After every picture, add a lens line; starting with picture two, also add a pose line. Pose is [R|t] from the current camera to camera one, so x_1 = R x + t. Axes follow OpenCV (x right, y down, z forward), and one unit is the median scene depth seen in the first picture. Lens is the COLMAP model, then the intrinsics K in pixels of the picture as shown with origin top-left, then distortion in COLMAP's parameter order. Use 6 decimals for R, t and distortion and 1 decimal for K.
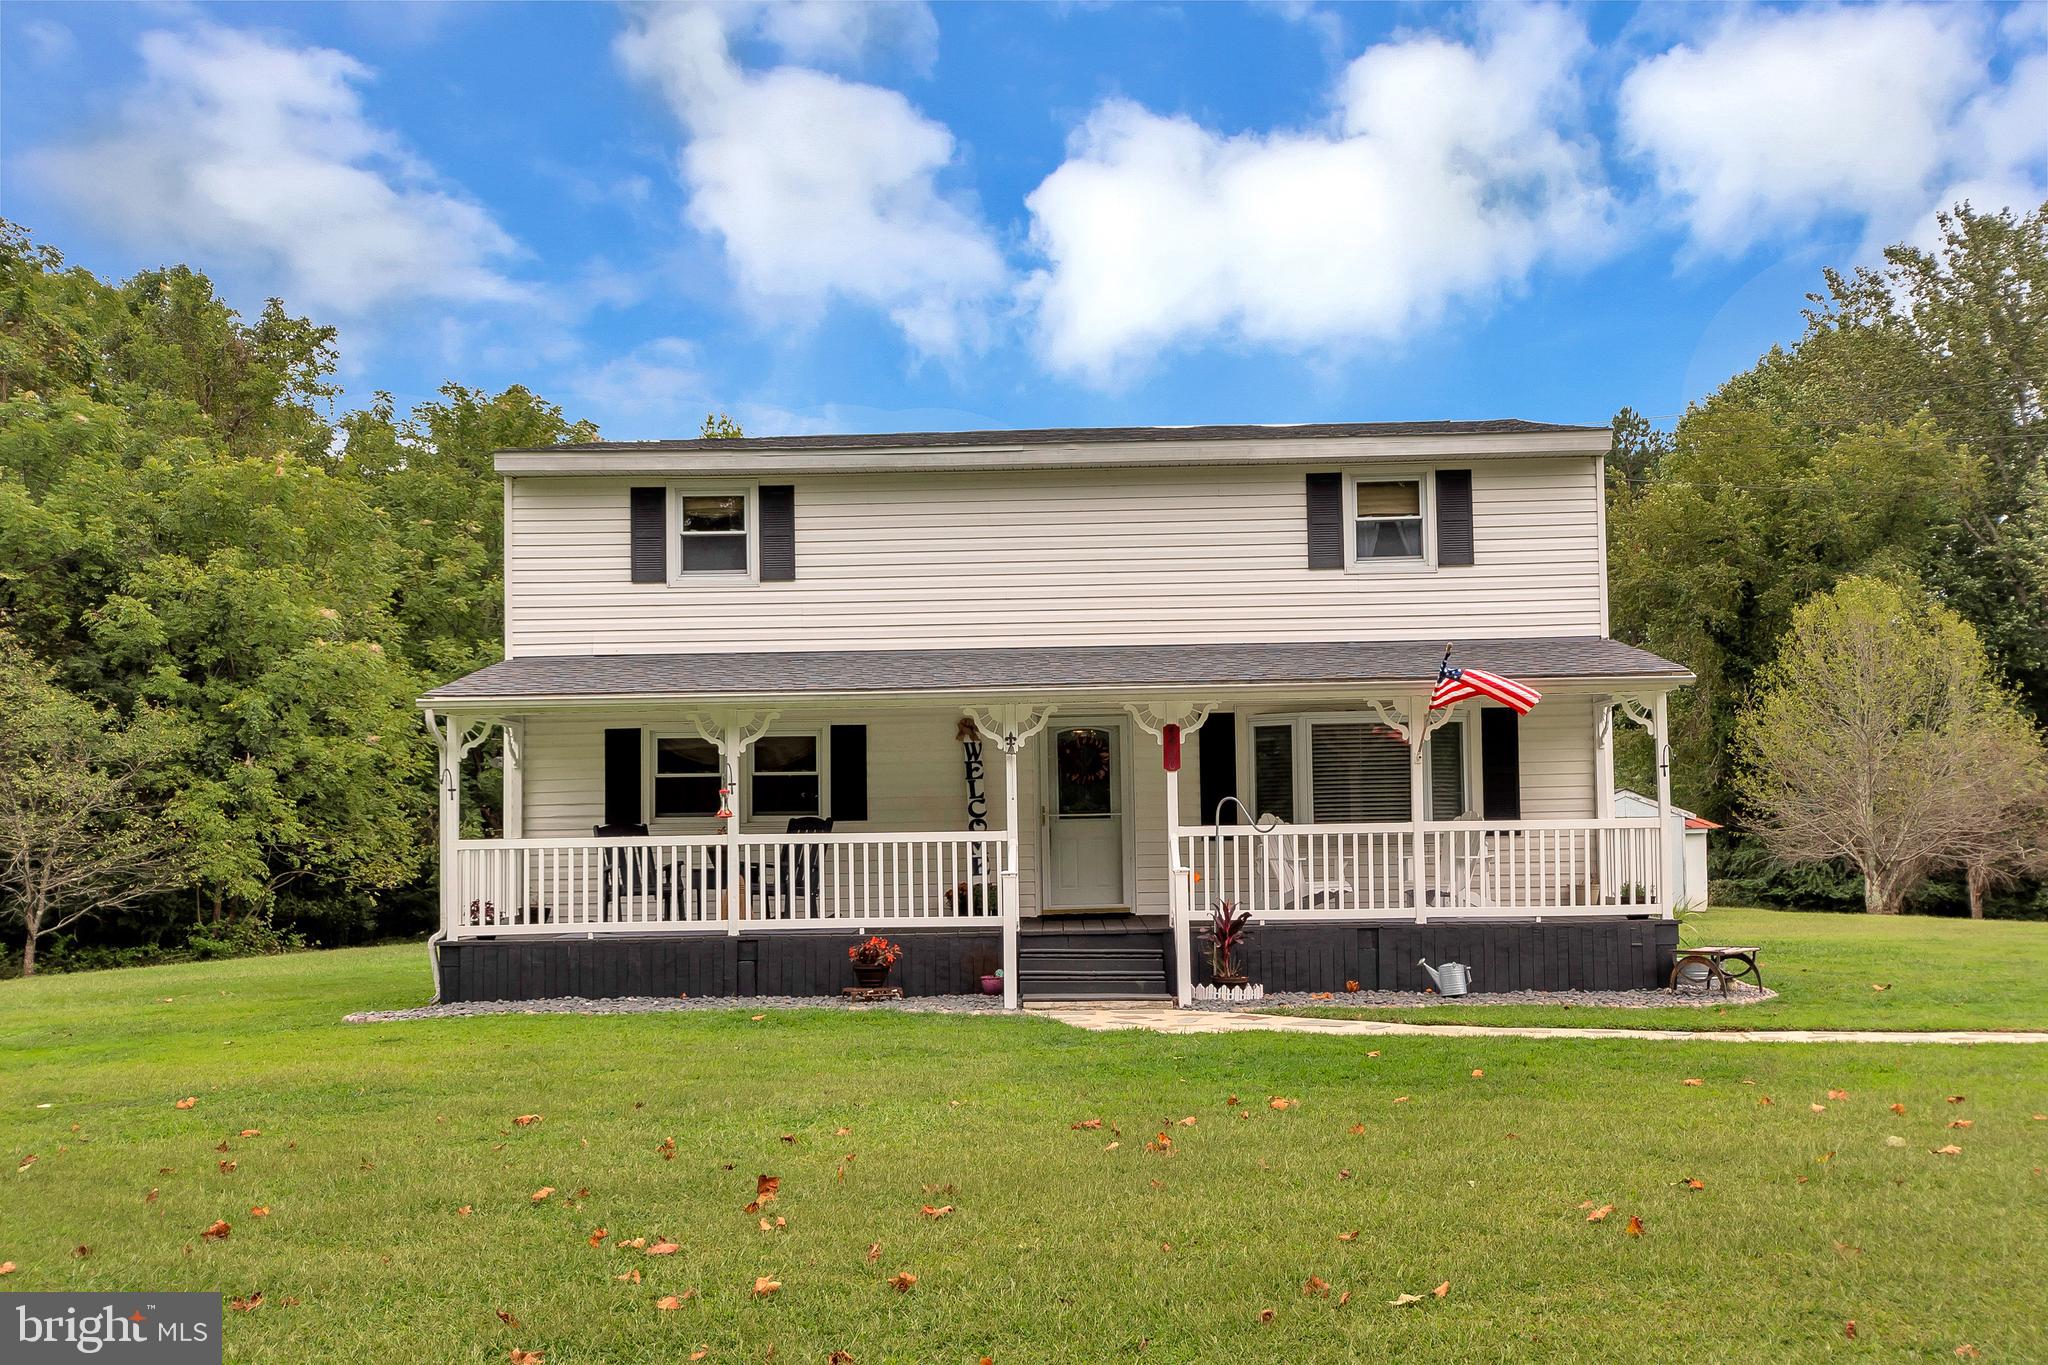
lens RADIAL K [[2129.9, 0, 1037.8], [0, 2129.9, 701.0], [0, 0, 1]] dist [0.003901, 0.000000]
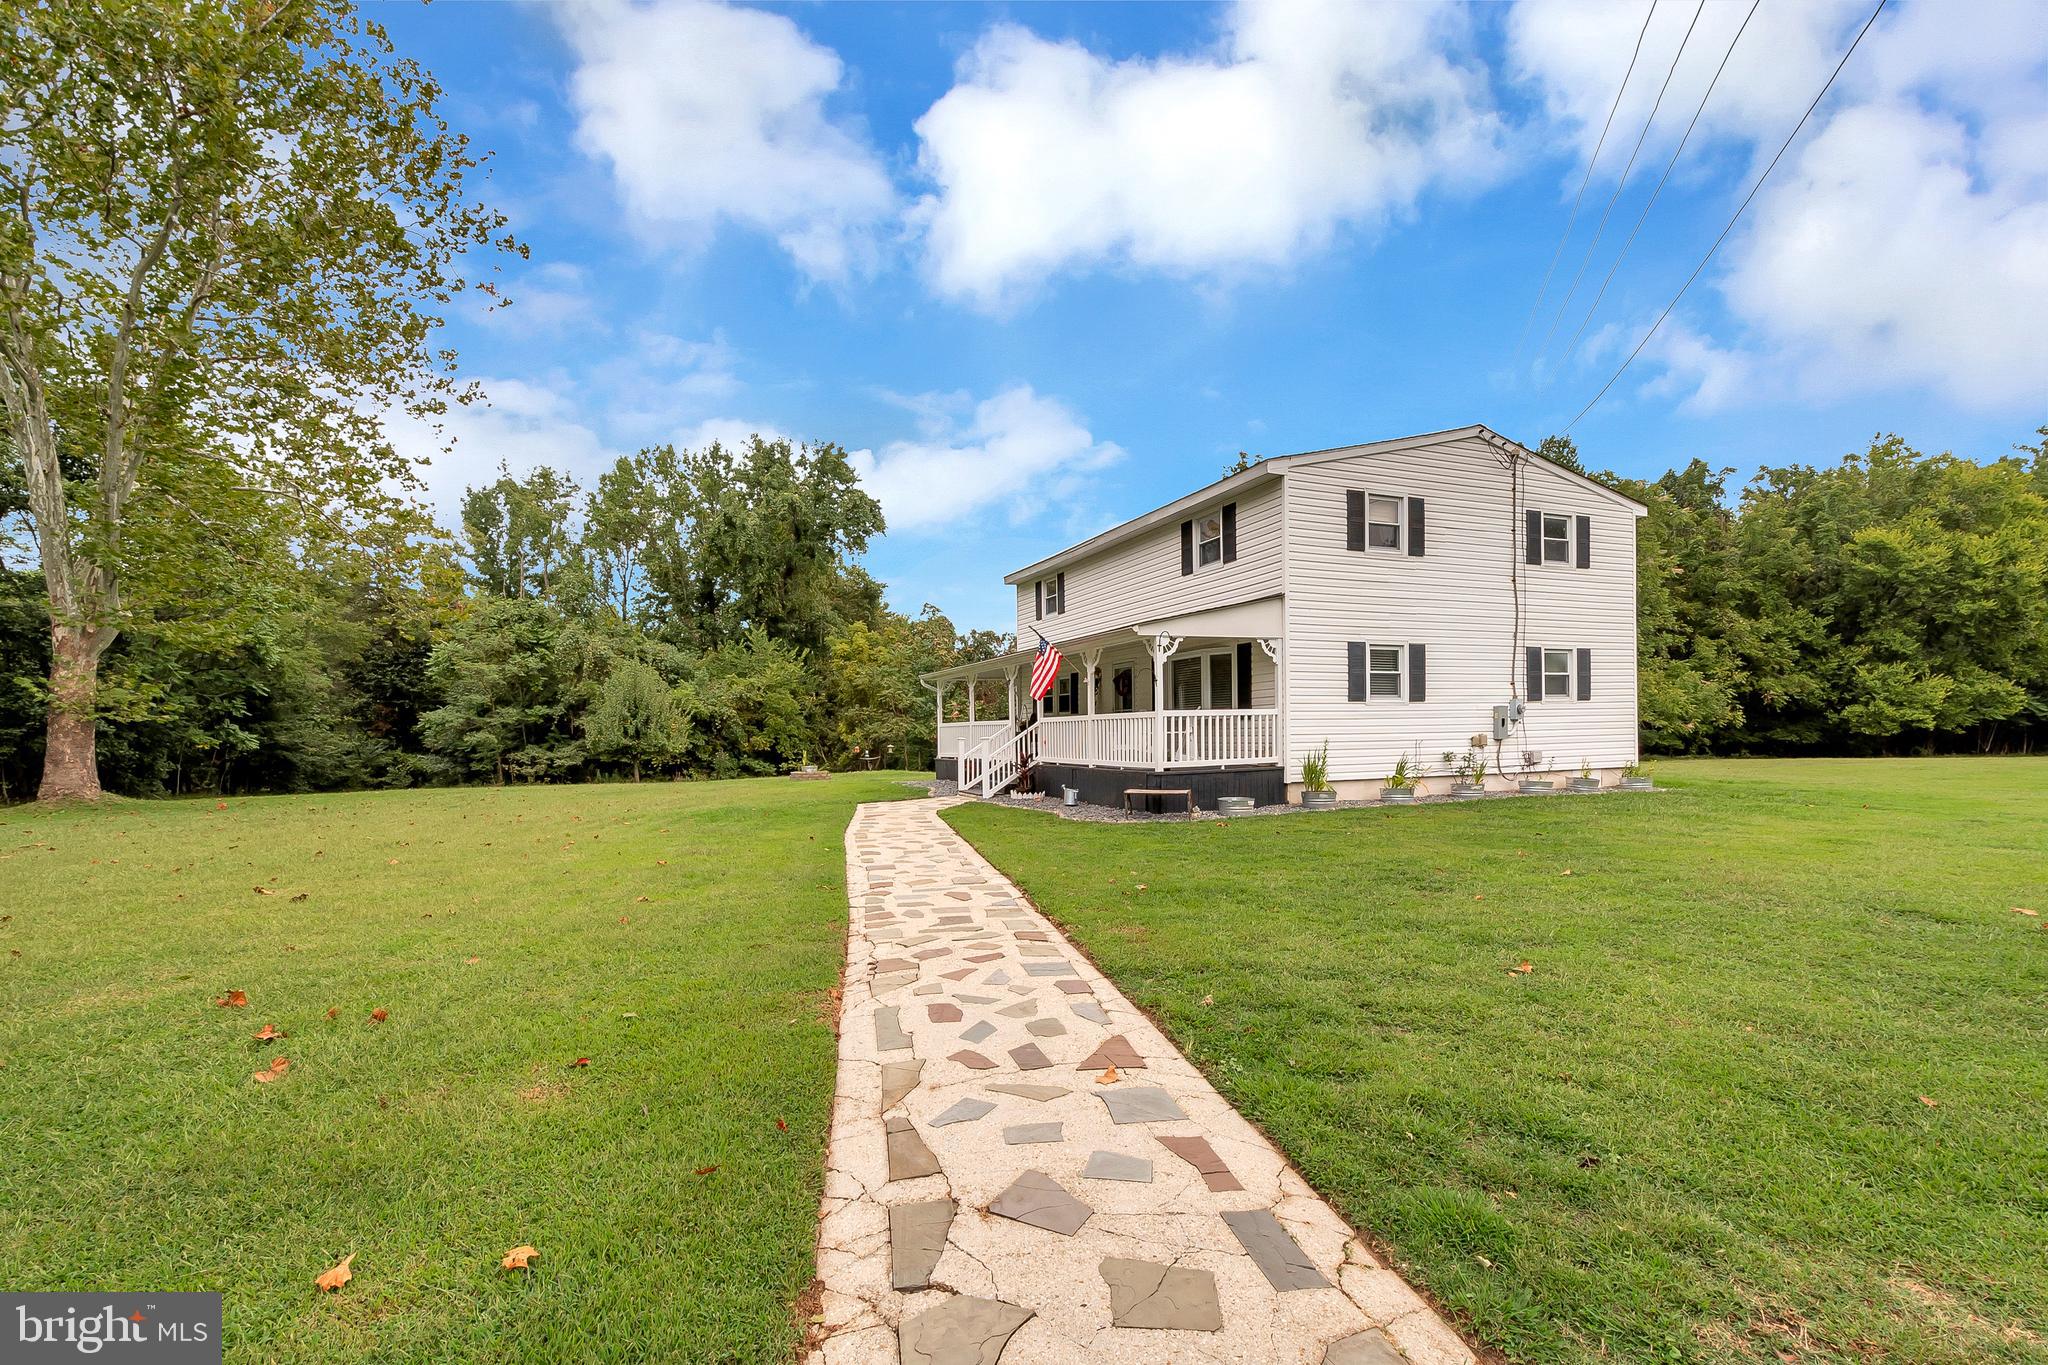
lens RADIAL K [[921.5, 0, 1016.7], [0, 921.5, 723.3], [0, 0, 1]] dist [0.009162, -0.001494]
pose [[0.387012, 0.001269, -0.922074, 0.814693], [0.073995, 0.996731, 0.032429, 0.029014], [0.919101, -0.080780, 0.385653, 0.549561]]
